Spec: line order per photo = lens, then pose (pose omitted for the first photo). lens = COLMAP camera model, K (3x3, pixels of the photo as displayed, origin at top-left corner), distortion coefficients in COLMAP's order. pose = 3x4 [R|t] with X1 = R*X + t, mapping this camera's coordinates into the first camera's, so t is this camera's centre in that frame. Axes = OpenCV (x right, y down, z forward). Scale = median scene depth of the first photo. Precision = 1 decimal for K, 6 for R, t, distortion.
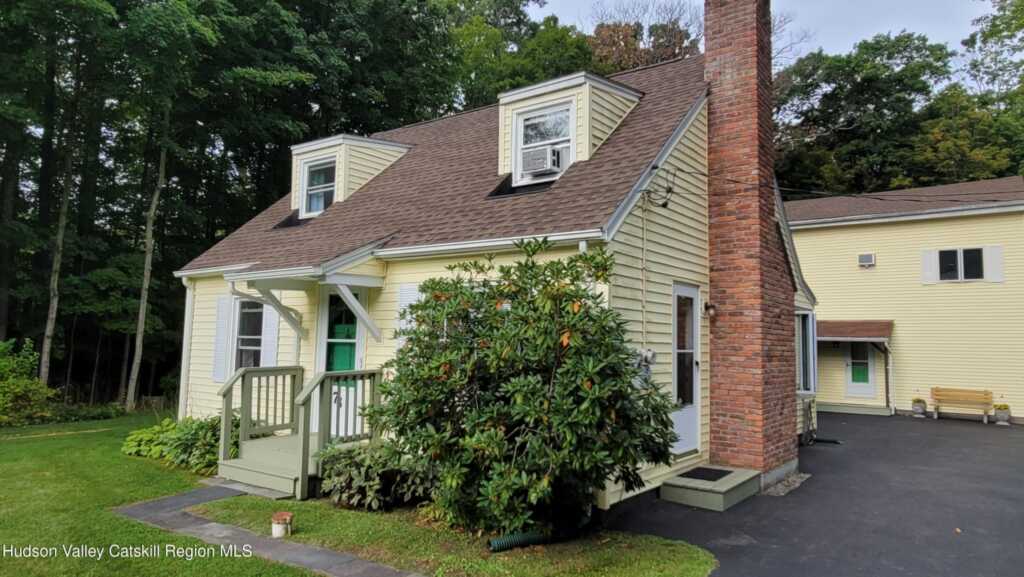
lens RADIAL K [[661.6, 0, 516.2], [0, 661.6, 283.6], [0, 0, 1]] dist [0.002540, -0.004473]
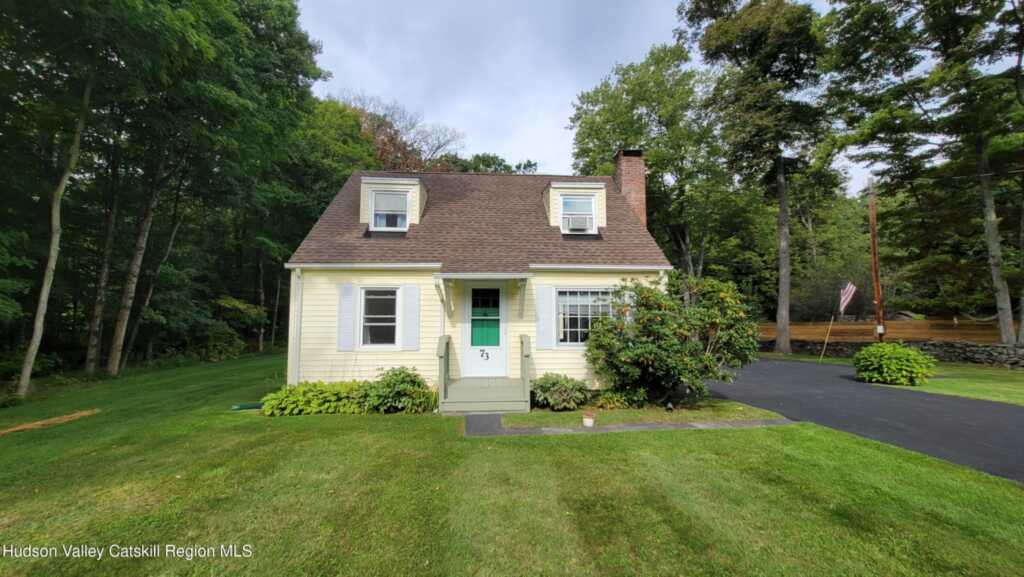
lens RADIAL K [[411.8, 0, 513.2], [0, 411.8, 287.9], [0, 0, 1]] dist [-0.003061, 0.000821]
pose [[0.774503, 0.031389, 0.631791, -0.666060], [-0.043229, 0.999060, 0.003358, 0.005885], [-0.631091, -0.029912, 0.775131, 0.143968]]
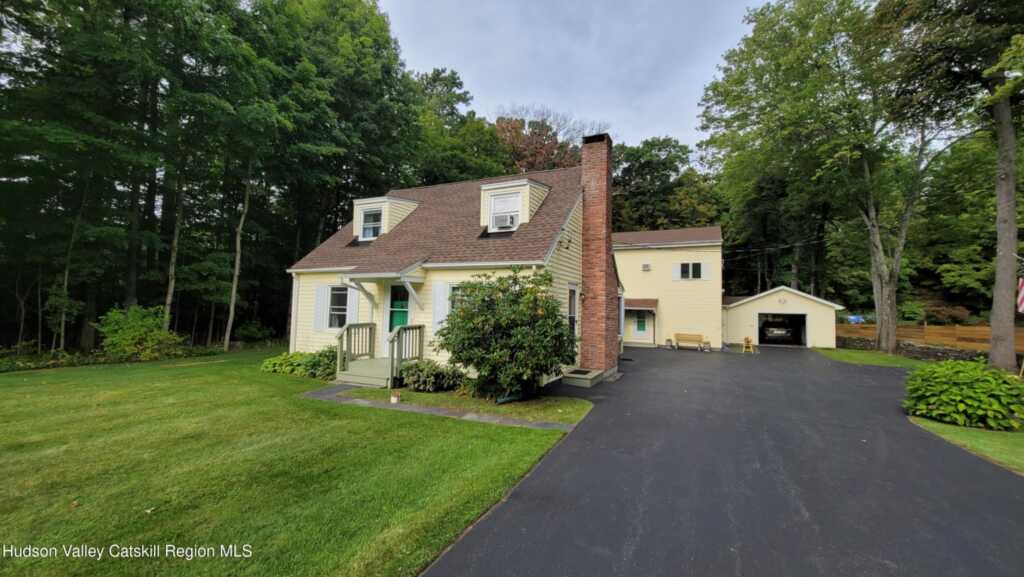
lens RADIAL K [[411.8, 0, 512.8], [0, 411.8, 286.4], [0, 0, 1]] dist [-0.003061, 0.000821]
pose [[0.982914, 0.015096, 0.183446, -0.125390], [-0.021682, 0.999188, 0.033948, -0.023143], [-0.182784, -0.037345, 0.982443, -0.186354]]
